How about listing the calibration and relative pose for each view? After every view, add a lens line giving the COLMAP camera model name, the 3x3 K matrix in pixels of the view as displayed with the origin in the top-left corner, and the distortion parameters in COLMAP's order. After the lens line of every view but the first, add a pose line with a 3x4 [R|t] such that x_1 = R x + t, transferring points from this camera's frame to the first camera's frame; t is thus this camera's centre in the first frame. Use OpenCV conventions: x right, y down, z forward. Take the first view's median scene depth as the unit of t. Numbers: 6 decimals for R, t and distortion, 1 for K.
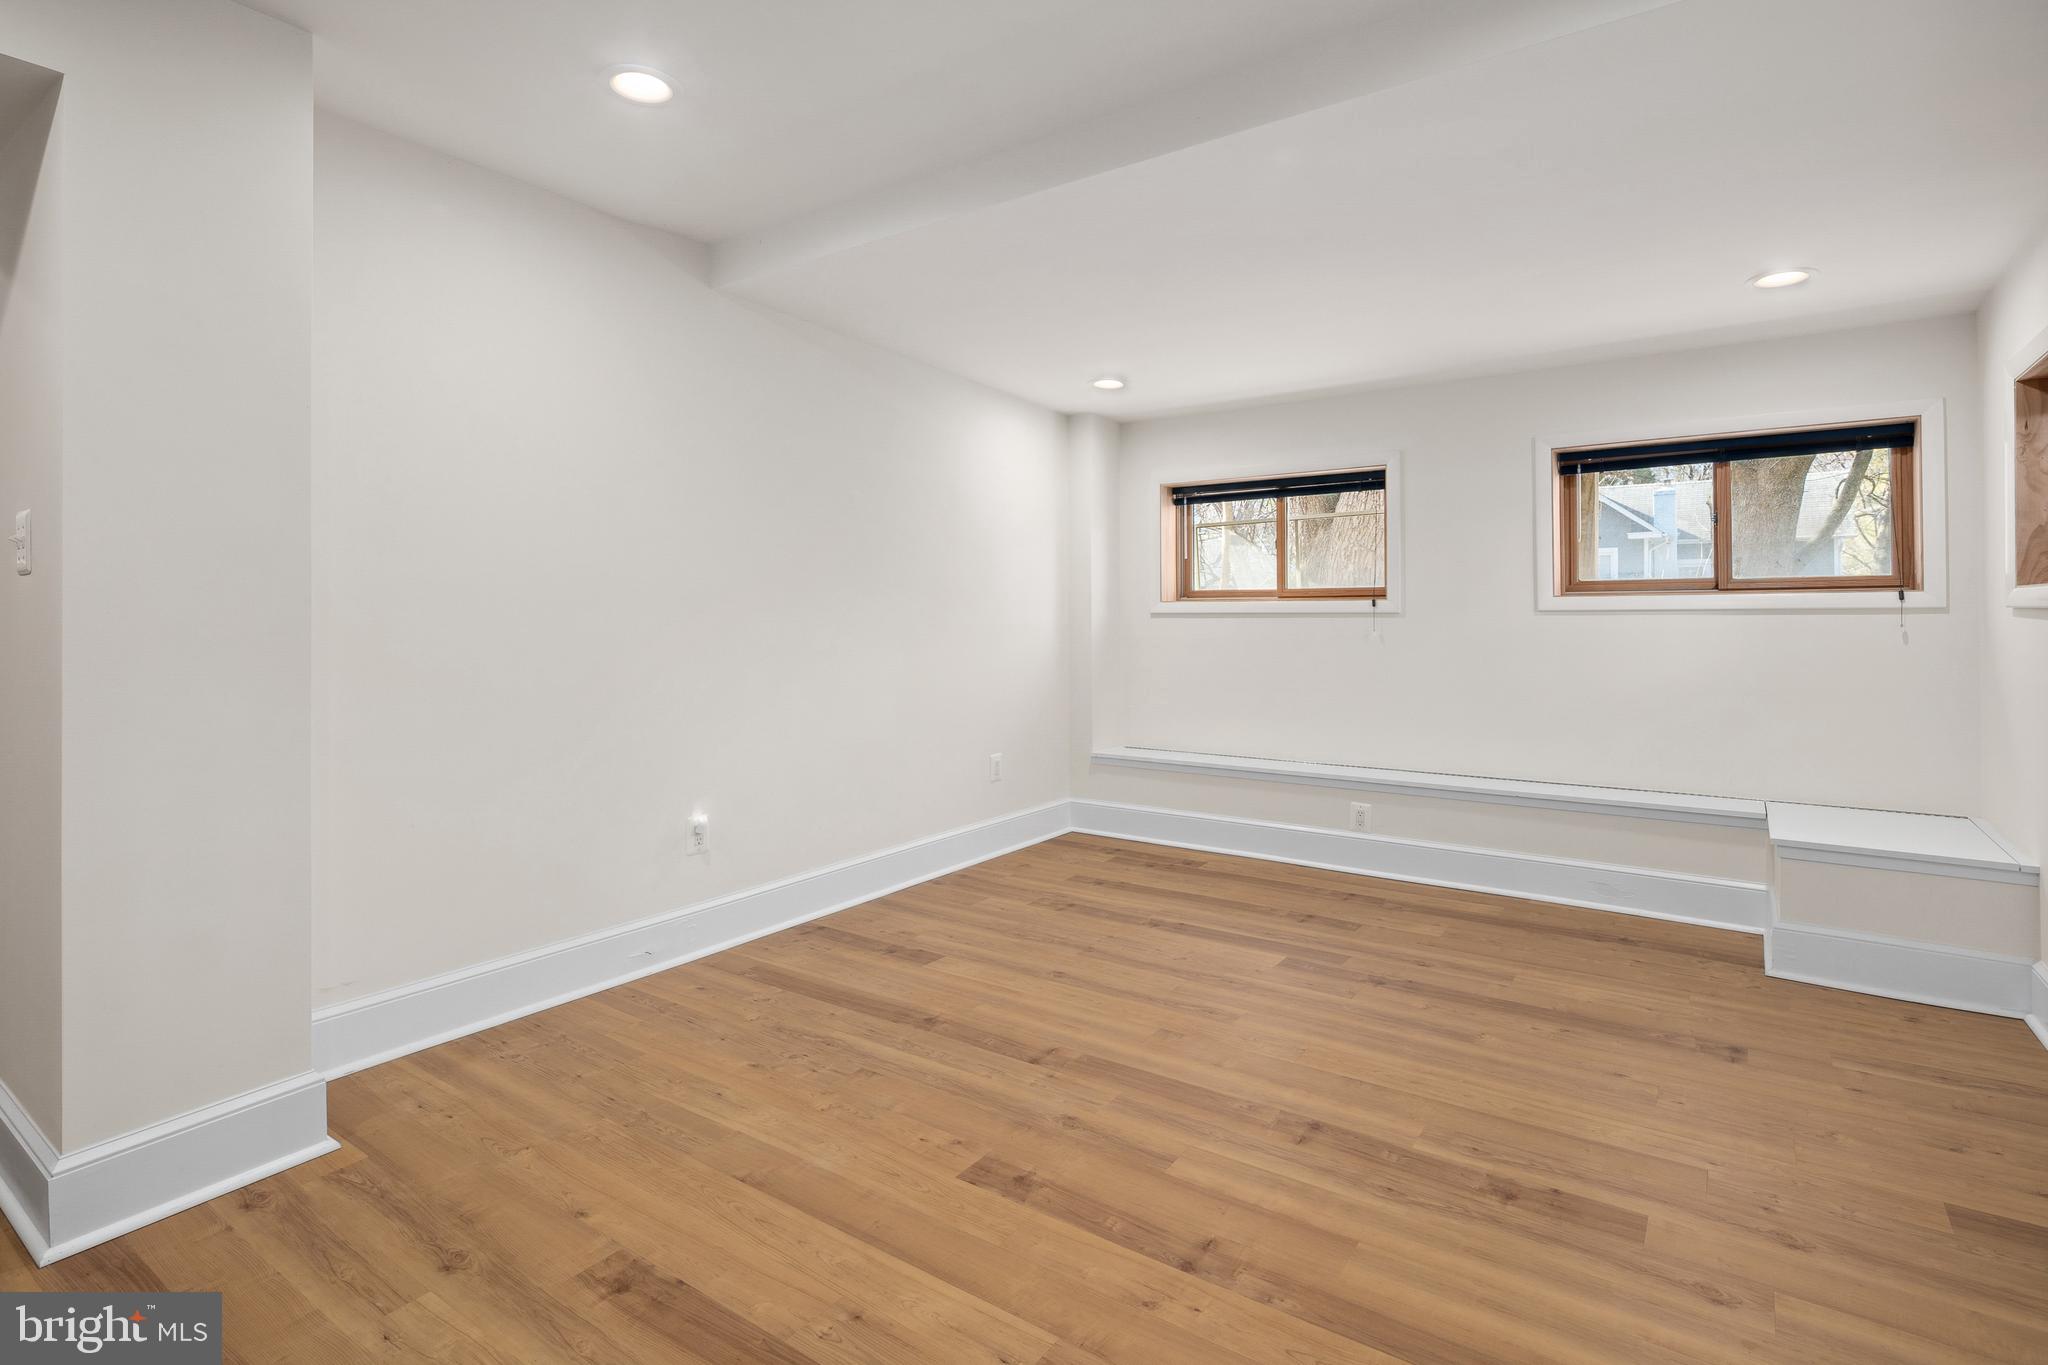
lens RADIAL K [[1001.7, 0, 1025.3], [0, 1001.7, 646.8], [0, 0, 1]] dist [0.003290, -0.006126]
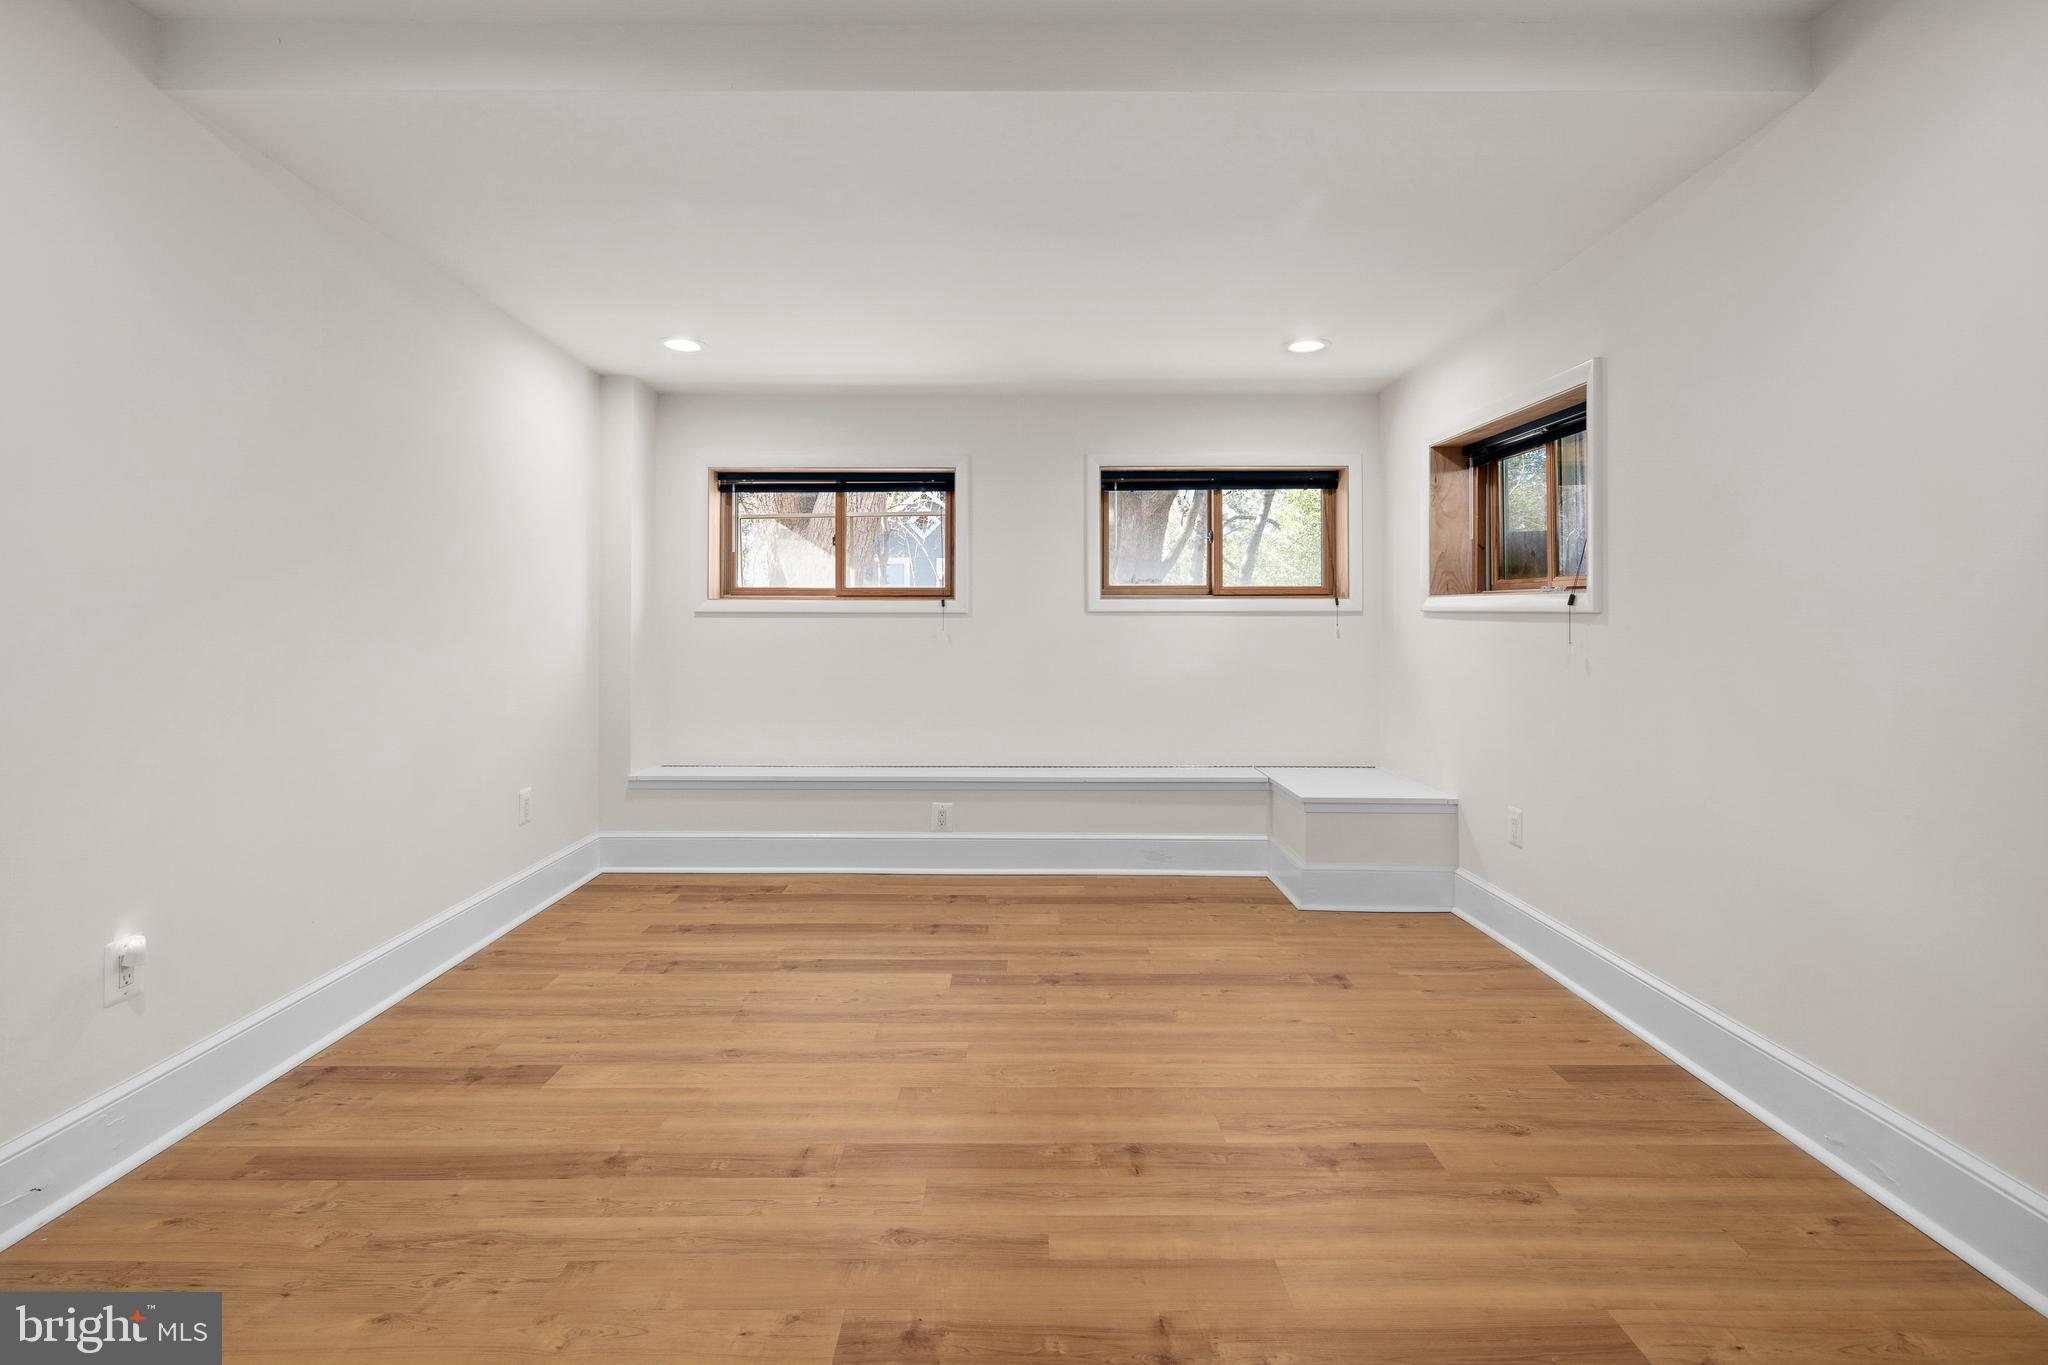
lens RADIAL K [[993.6, 0, 1020.6], [0, 993.6, 628.8], [0, 0, 1]] dist [0.005939, -0.007282]
pose [[0.817745, -0.004012, 0.575567, -0.253471], [0.014512, 0.999802, -0.013649, -0.004580], [-0.575398, 0.019514, 0.817641, 0.206314]]
